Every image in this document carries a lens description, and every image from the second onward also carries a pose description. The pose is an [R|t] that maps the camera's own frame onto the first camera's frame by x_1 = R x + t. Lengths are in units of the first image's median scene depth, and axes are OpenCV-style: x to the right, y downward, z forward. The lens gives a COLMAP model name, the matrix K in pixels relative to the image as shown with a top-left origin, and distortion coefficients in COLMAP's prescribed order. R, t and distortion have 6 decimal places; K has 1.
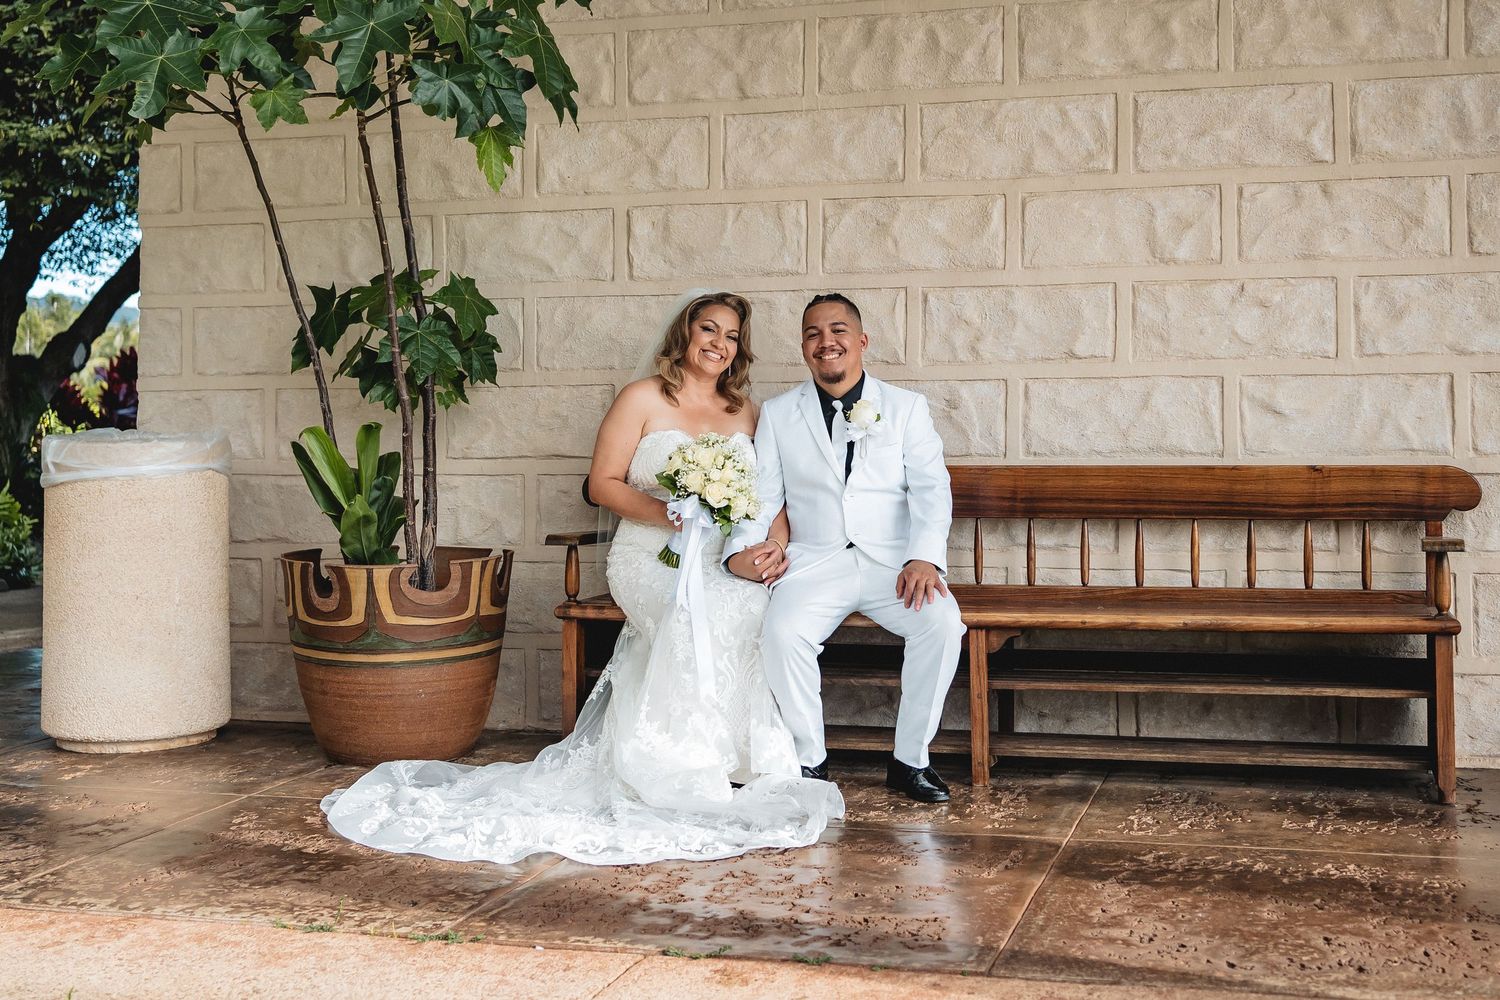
lens RADIAL K [[1591.2, 0, 750.0], [0, 1591.2, 500.0], [0, 0, 1]] dist [0.006166, 0.009354]
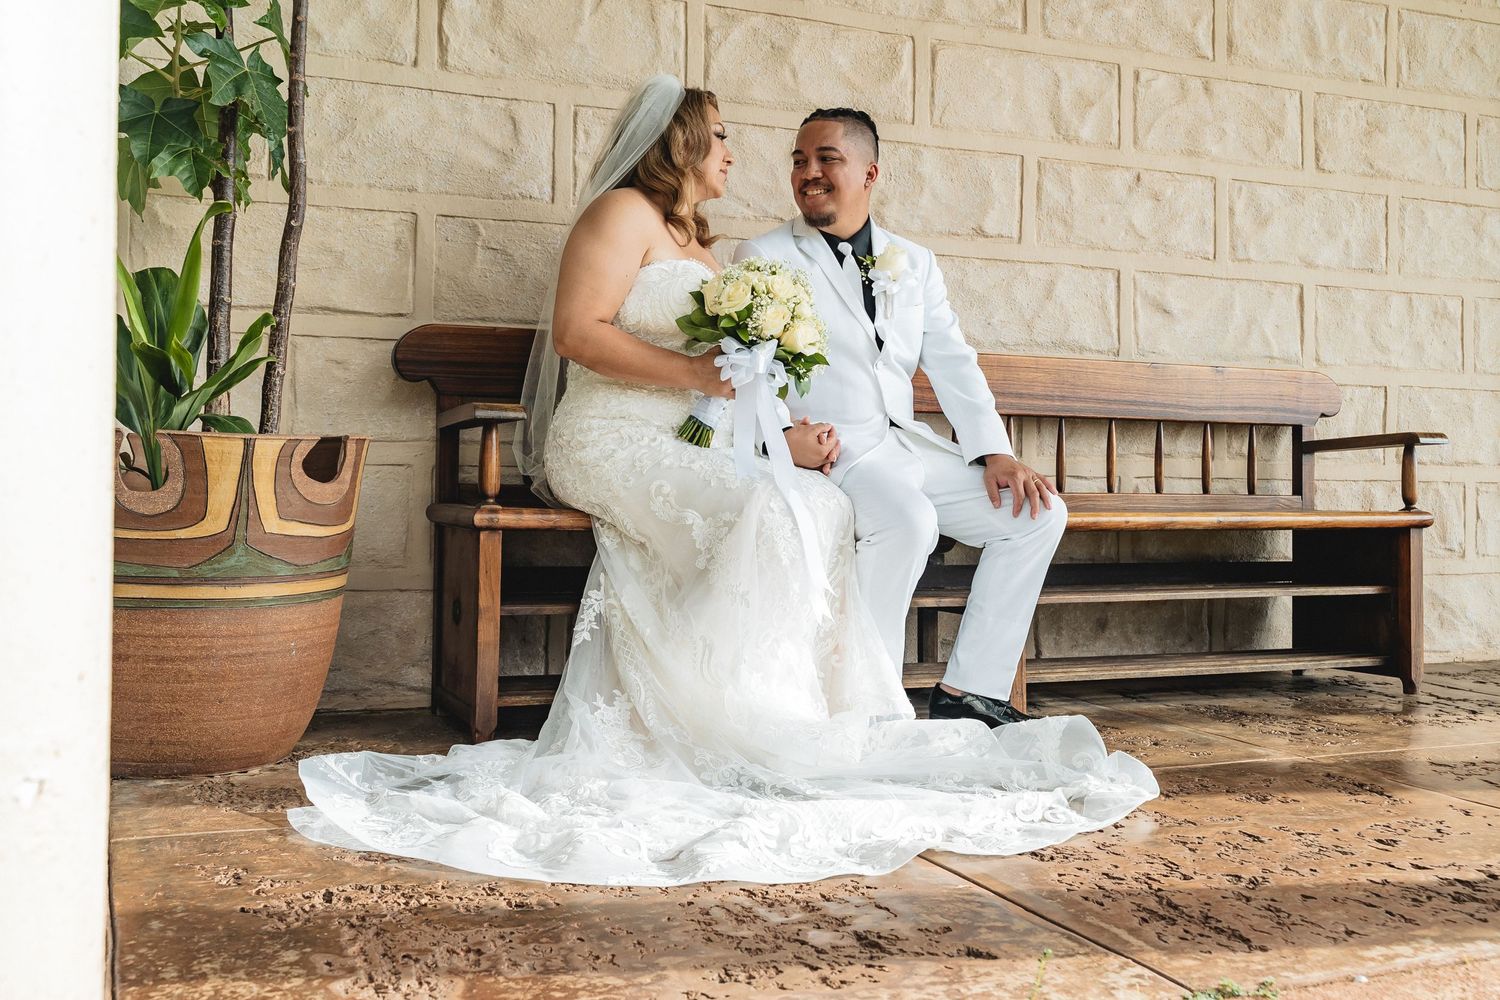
lens RADIAL K [[1496.6, 0, 750.8], [0, 1496.6, 505.7], [0, 0, 1]] dist [0.007644, -0.000596]
pose [[0.806895, 0.006431, 0.590660, -0.399493], [-0.006174, 0.999978, -0.002453, 0.065054], [-0.590662, -0.001667, 0.806917, 0.417571]]
